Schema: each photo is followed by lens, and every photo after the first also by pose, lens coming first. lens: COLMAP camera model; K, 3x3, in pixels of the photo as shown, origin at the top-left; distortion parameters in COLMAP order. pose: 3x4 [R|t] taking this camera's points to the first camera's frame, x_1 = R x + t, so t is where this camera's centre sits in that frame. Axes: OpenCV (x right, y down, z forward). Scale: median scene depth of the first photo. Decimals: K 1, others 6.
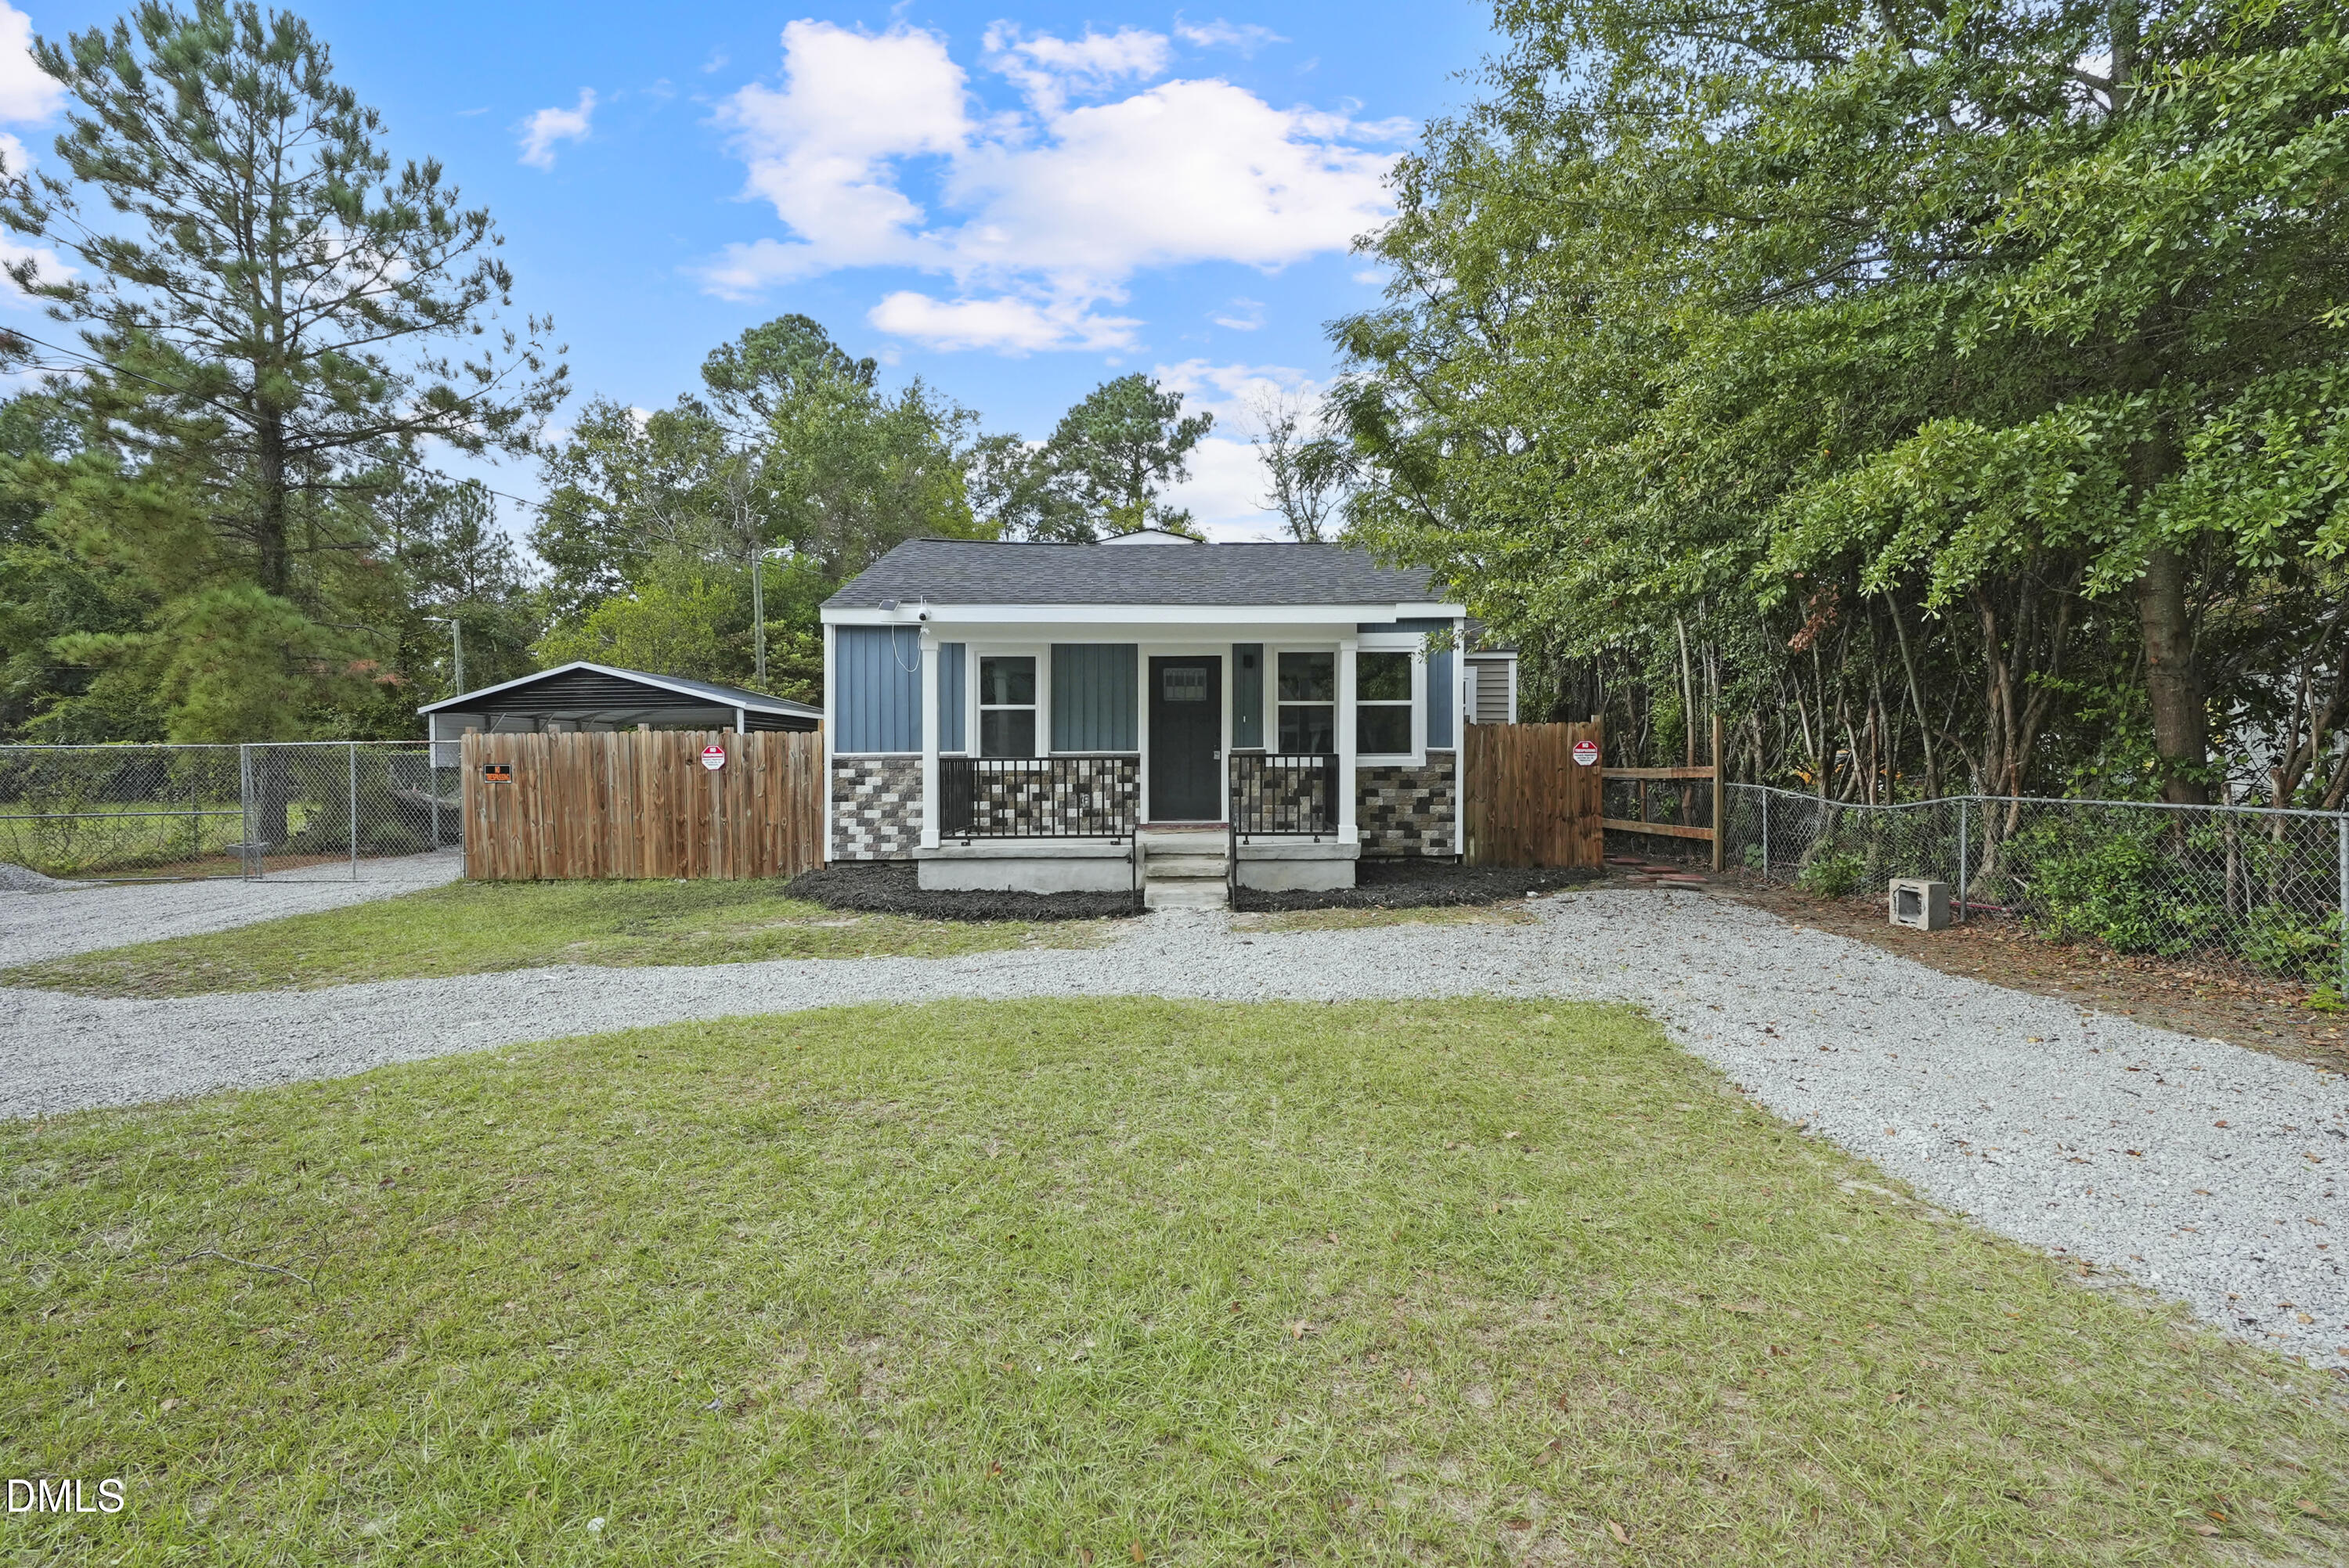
lens RADIAL K [[1064.6, 0, 1169.3], [0, 1064.6, 764.0], [0, 0, 1]] dist [-0.011510, 0.005312]
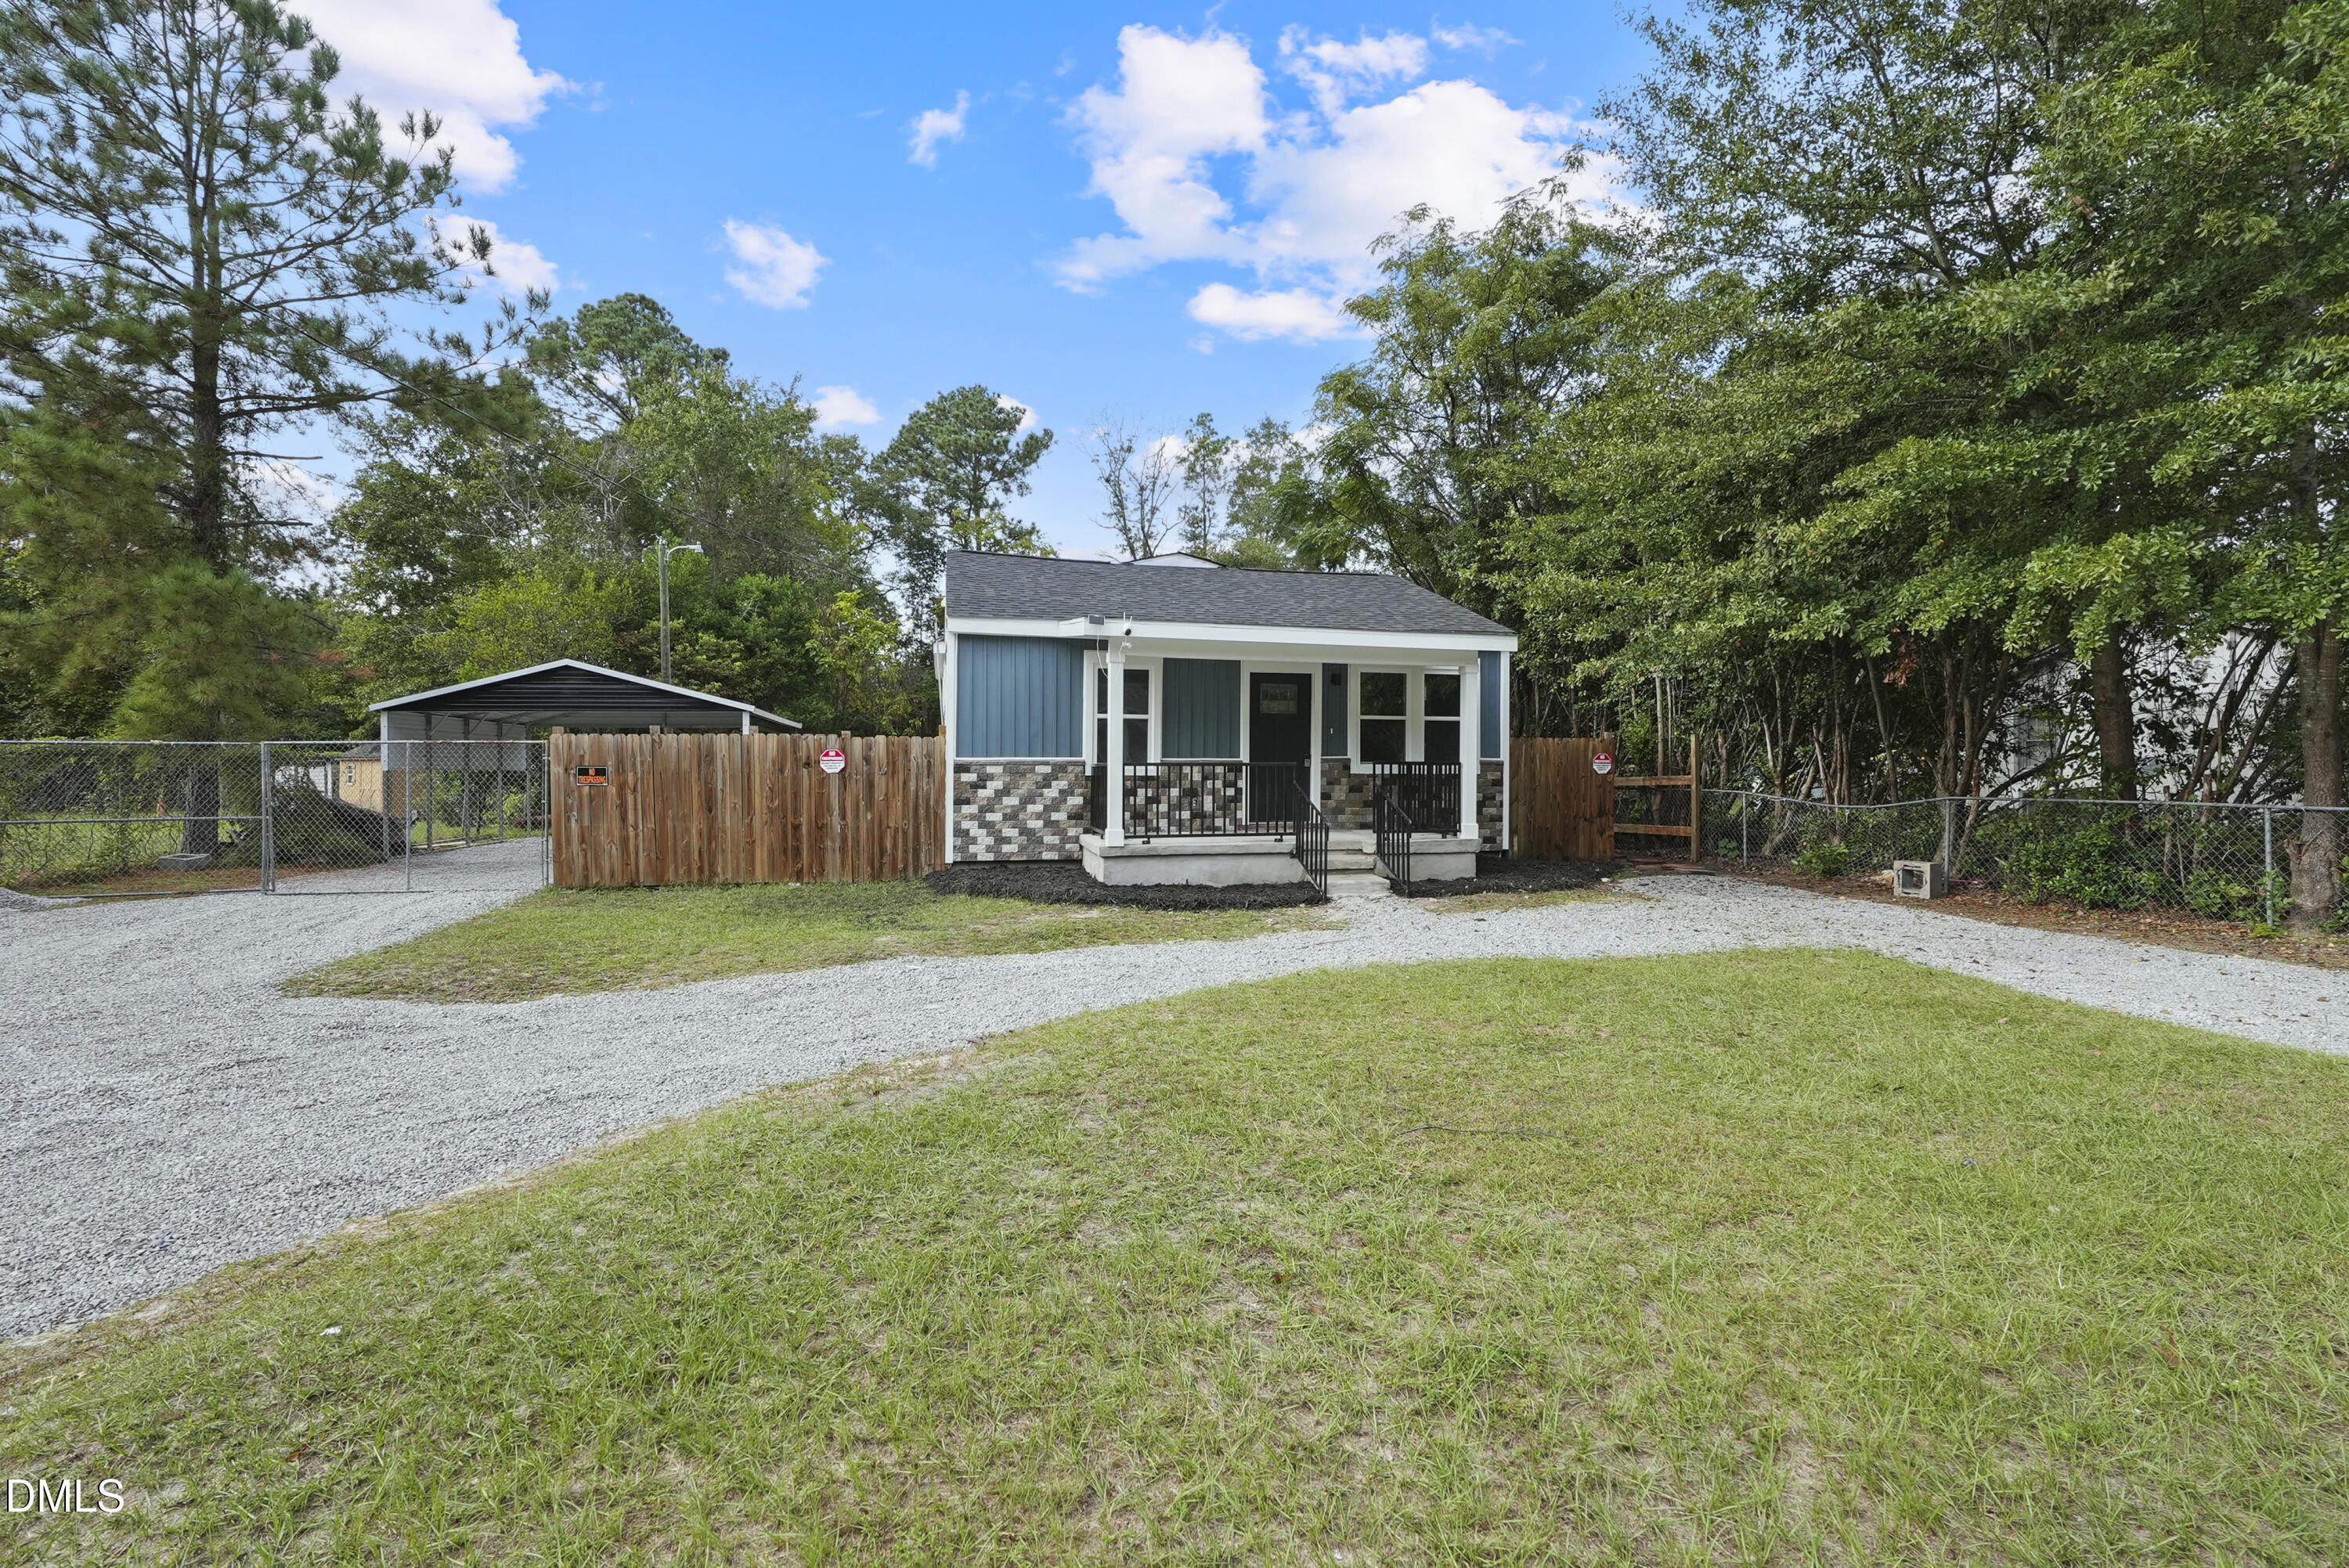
lens RADIAL K [[1064.6, 0, 1158.7], [0, 1064.6, 764.2], [0, 0, 1]] dist [-0.011510, 0.005312]
pose [[0.974646, 0.008149, 0.223604, -0.354414], [-0.005602, 0.999912, -0.012018, 0.007174], [-0.223682, 0.010461, 0.974606, -0.049778]]
